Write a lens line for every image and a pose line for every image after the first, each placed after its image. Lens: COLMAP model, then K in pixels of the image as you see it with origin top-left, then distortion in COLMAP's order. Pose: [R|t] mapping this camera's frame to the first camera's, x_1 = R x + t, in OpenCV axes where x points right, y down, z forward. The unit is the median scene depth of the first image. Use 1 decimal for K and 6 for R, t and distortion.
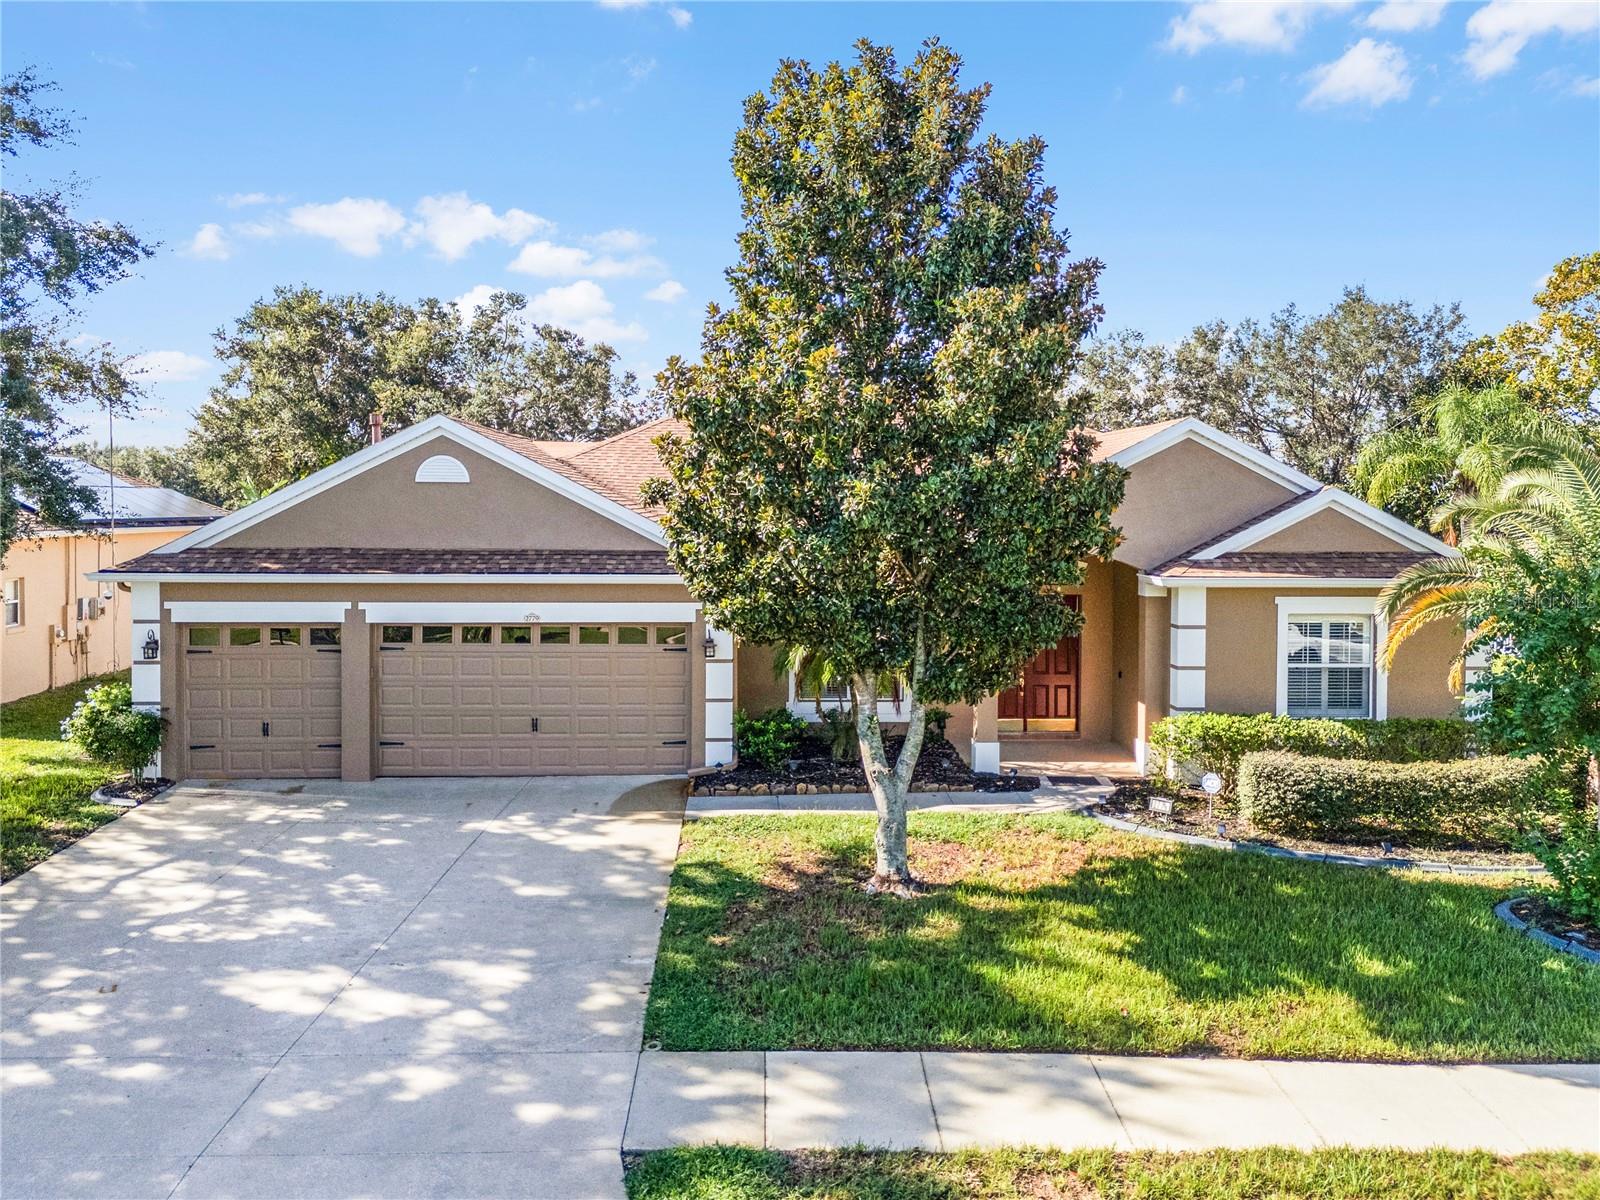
lens RADIAL K [[1178.1, 0, 783.6], [0, 1178.1, 603.6], [0, 0, 1]] dist [0.054403, -0.050294]
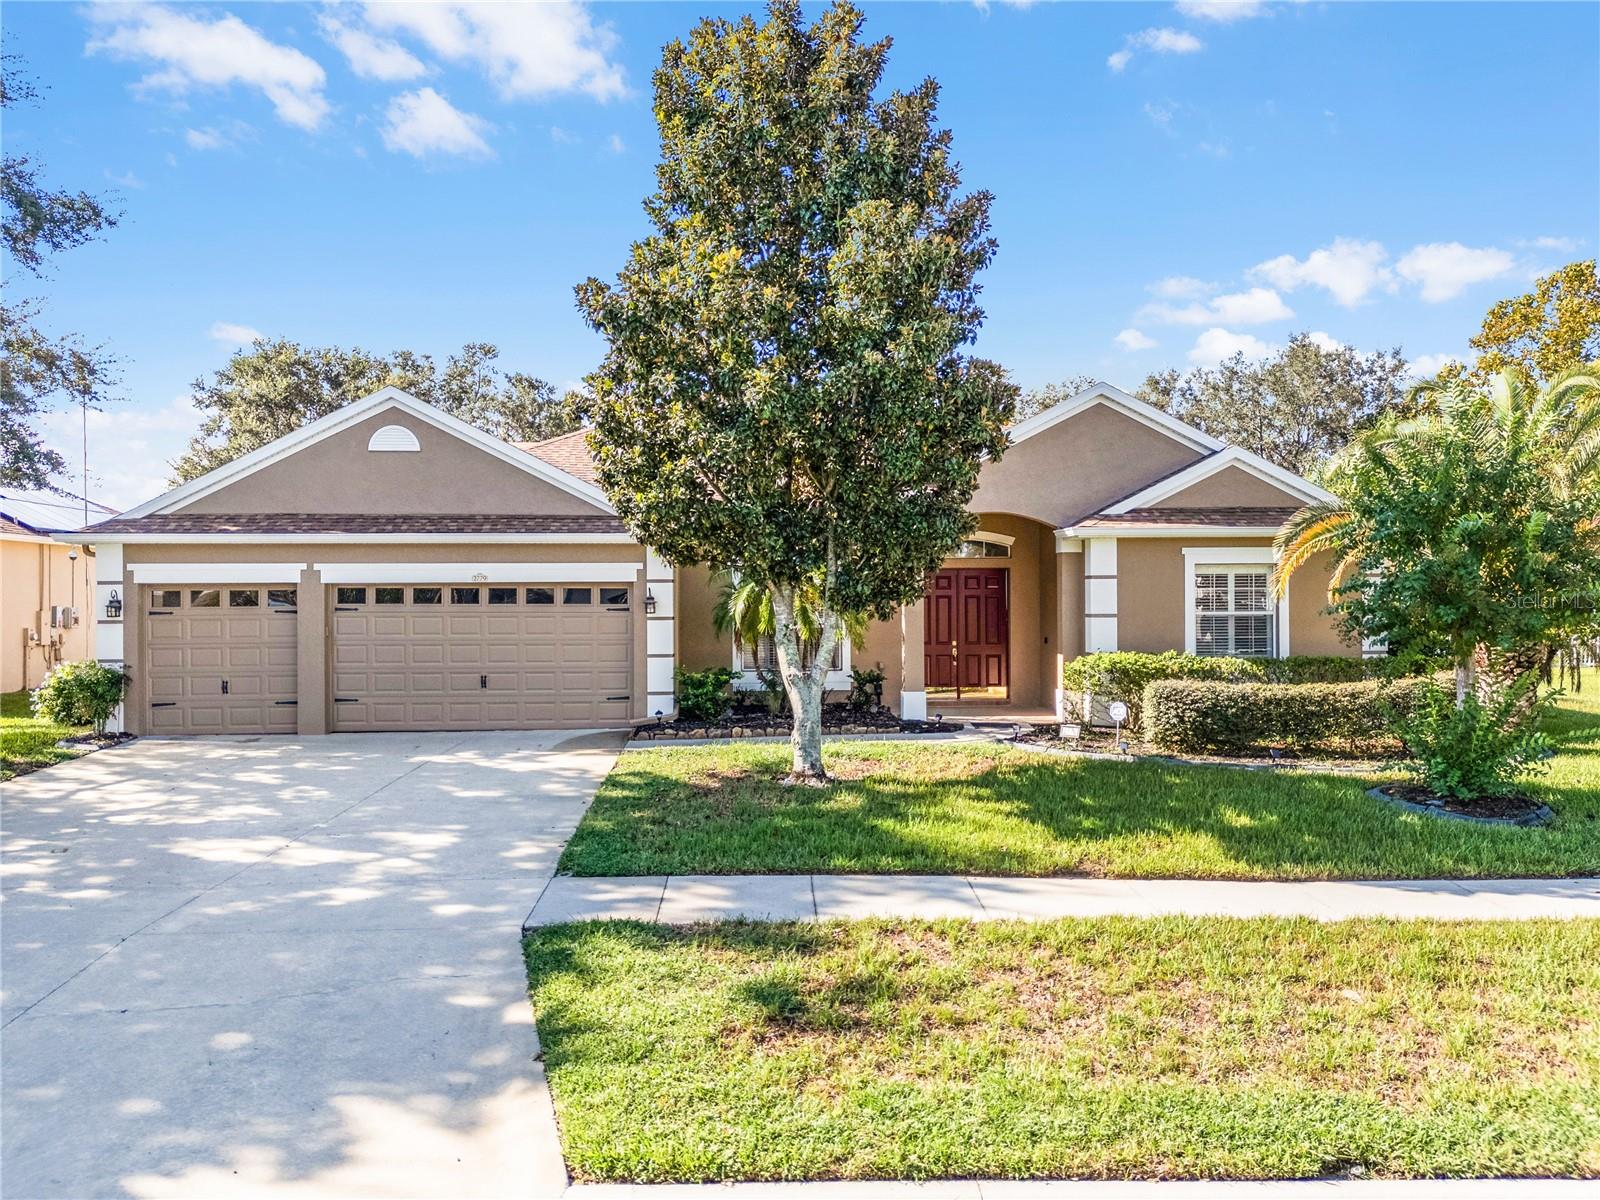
lens RADIAL K [[1178.1, 0, 790.0], [0, 1178.1, 686.2], [0, 0, 1]] dist [0.054403, -0.050294]
pose [[0.999916, -0.008922, 0.009393, 0.059941], [0.009157, 0.999638, -0.025280, 0.160470], [-0.009164, 0.025363, 0.999636, -0.059028]]
